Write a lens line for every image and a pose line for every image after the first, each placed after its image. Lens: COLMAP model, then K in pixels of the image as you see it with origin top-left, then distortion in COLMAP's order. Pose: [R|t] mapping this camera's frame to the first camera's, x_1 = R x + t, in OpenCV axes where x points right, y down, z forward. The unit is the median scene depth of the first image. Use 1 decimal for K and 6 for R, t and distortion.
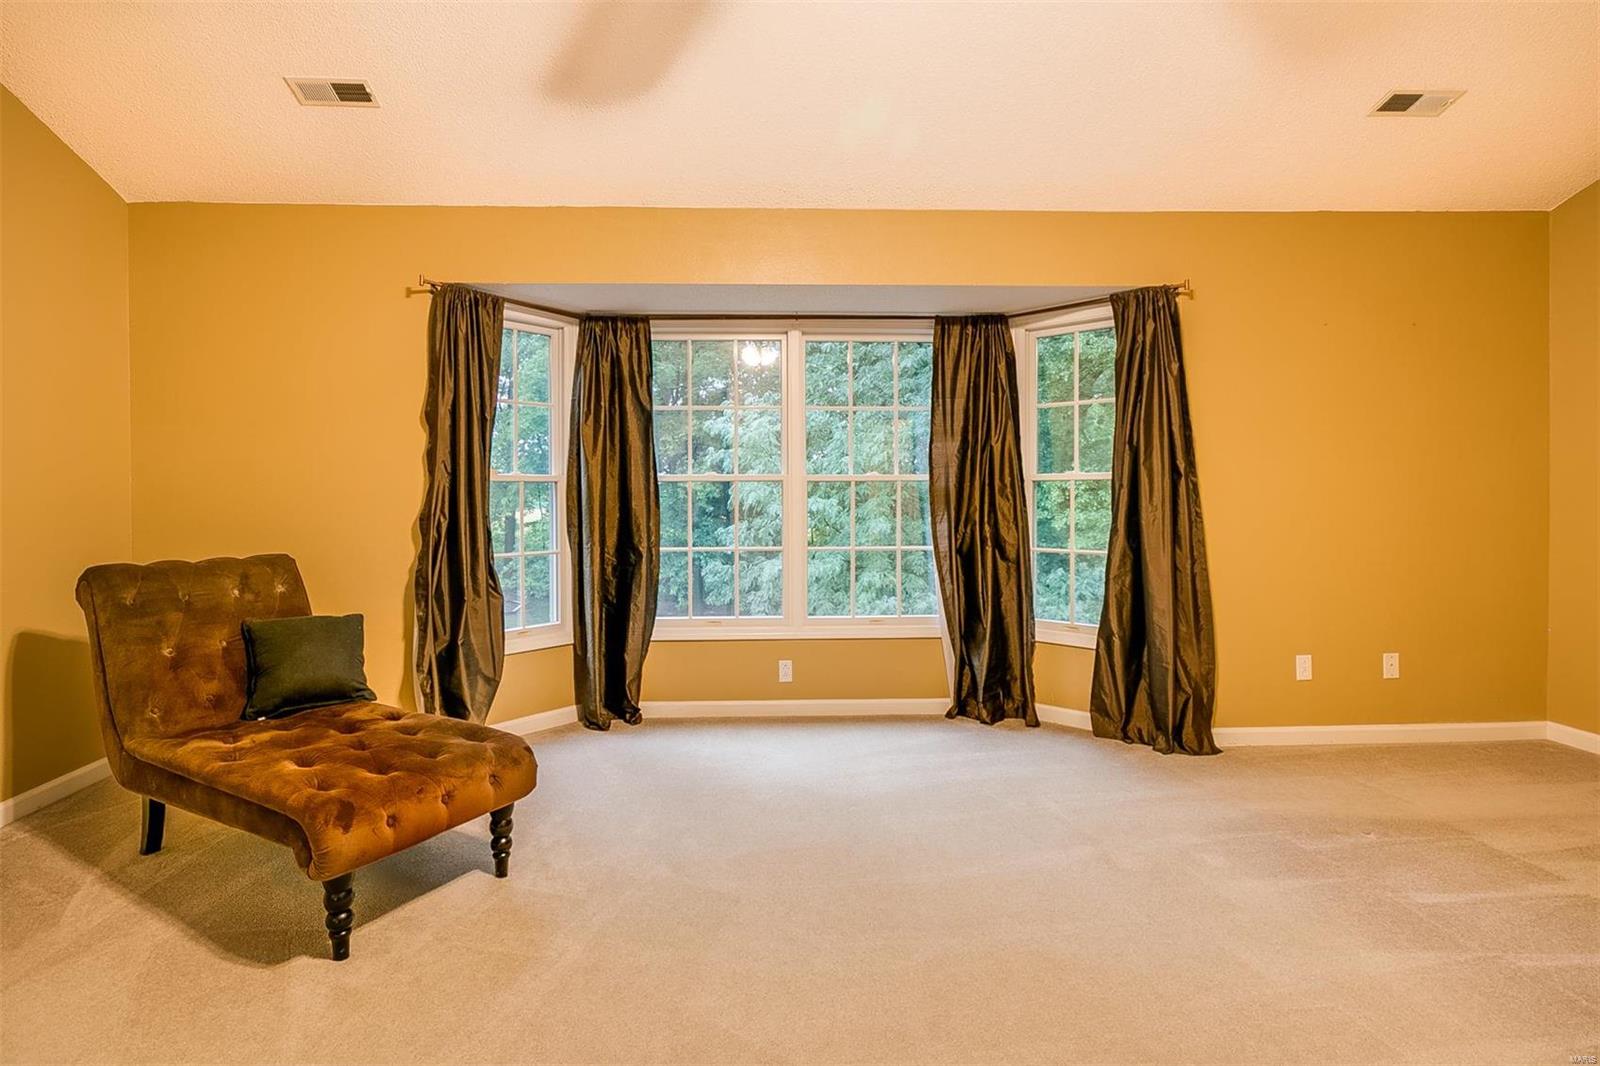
lens RADIAL K [[786.3, 0, 772.6], [0, 786.3, 496.0], [0, 0, 1]] dist [-0.001798, 0.000605]
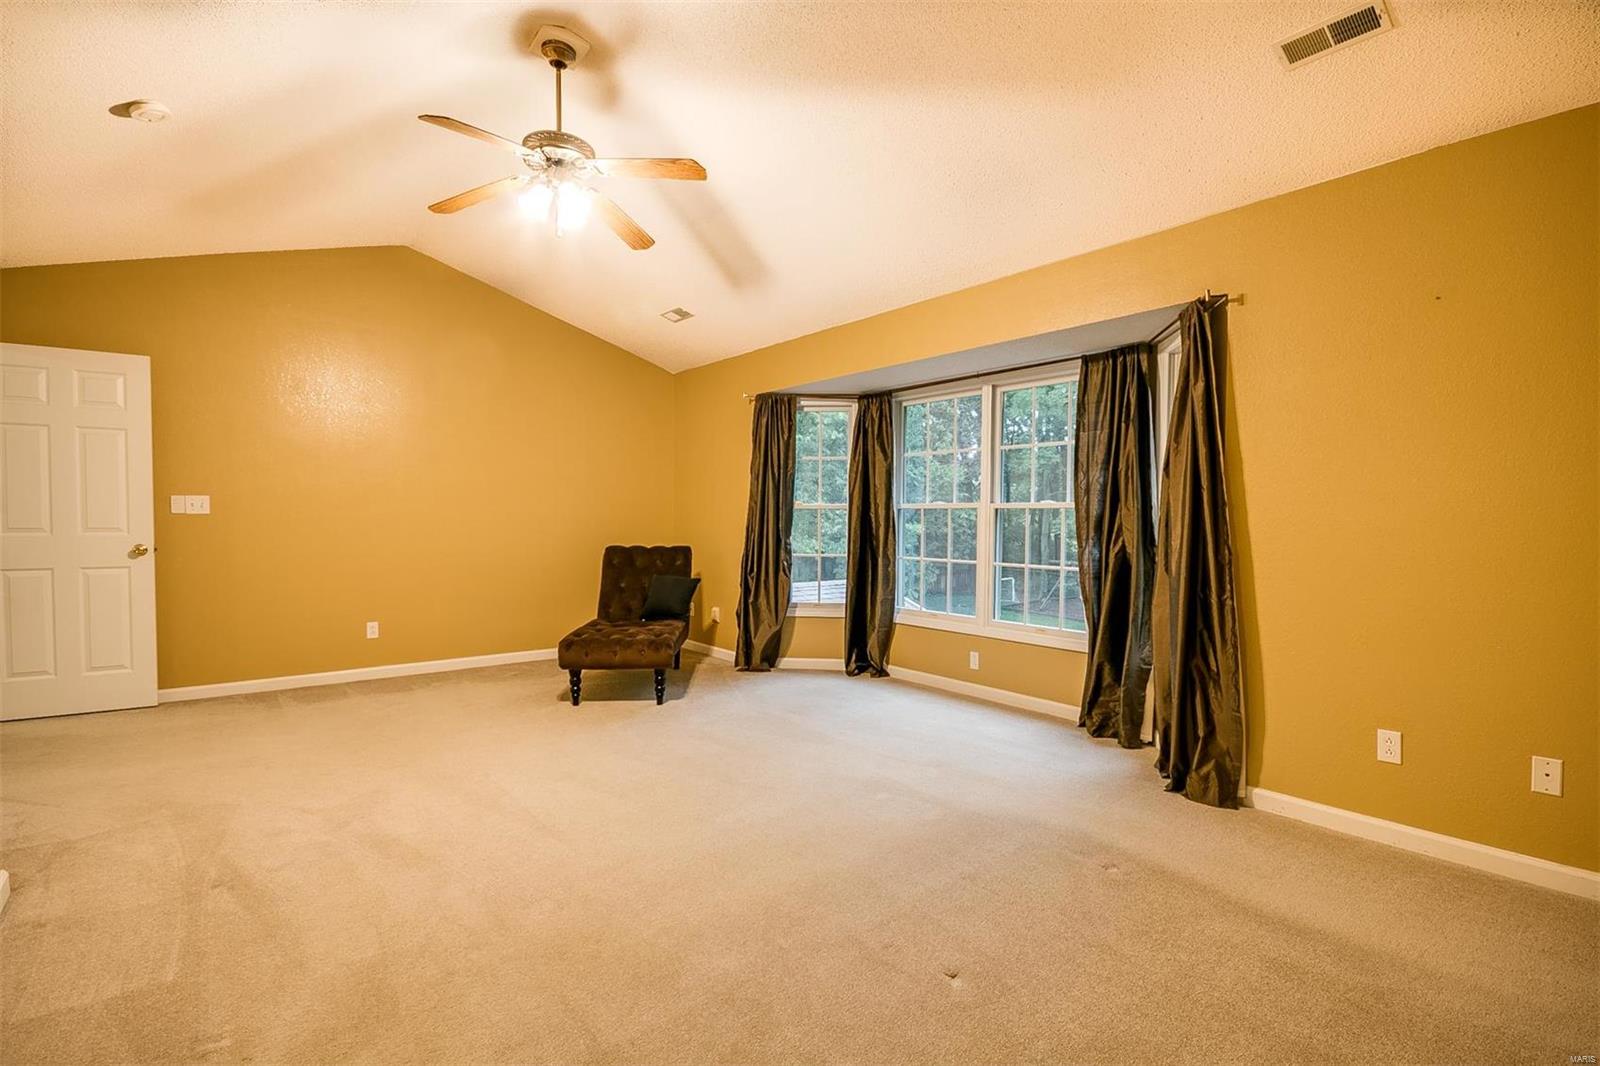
lens RADIAL K [[754.8, 0, 811.3], [0, 754.8, 528.9], [0, 0, 1]] dist [-0.002010, 0.000302]
pose [[0.604211, 0.019912, -0.796576, 0.852771], [-0.008153, 0.999790, 0.018807, -0.006627], [0.796783, -0.004869, 0.604246, 0.080679]]
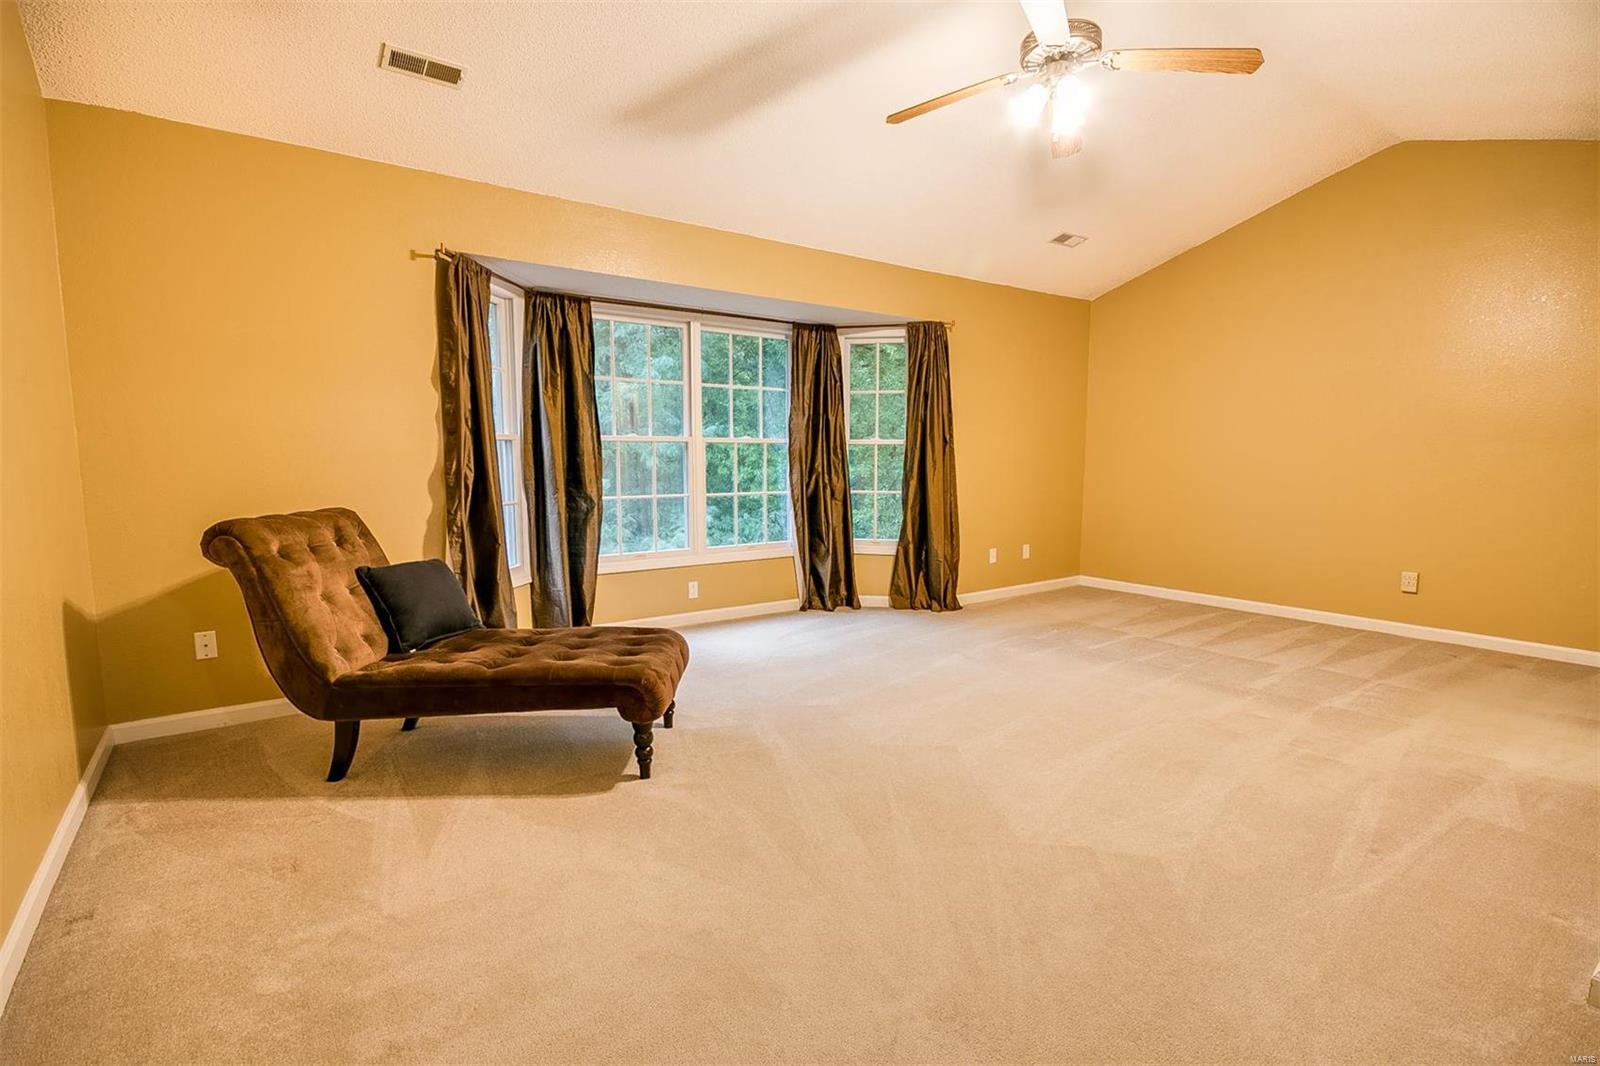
lens RADIAL K [[754.8, 0, 811.3], [0, 754.8, 528.9], [0, 0, 1]] dist [-0.002010, 0.000302]
pose [[0.831016, -0.049326, 0.554058, -0.533915], [-0.004208, 0.995474, 0.094936, 0.004105], [-0.556233, -0.081225, 0.827047, -0.132642]]
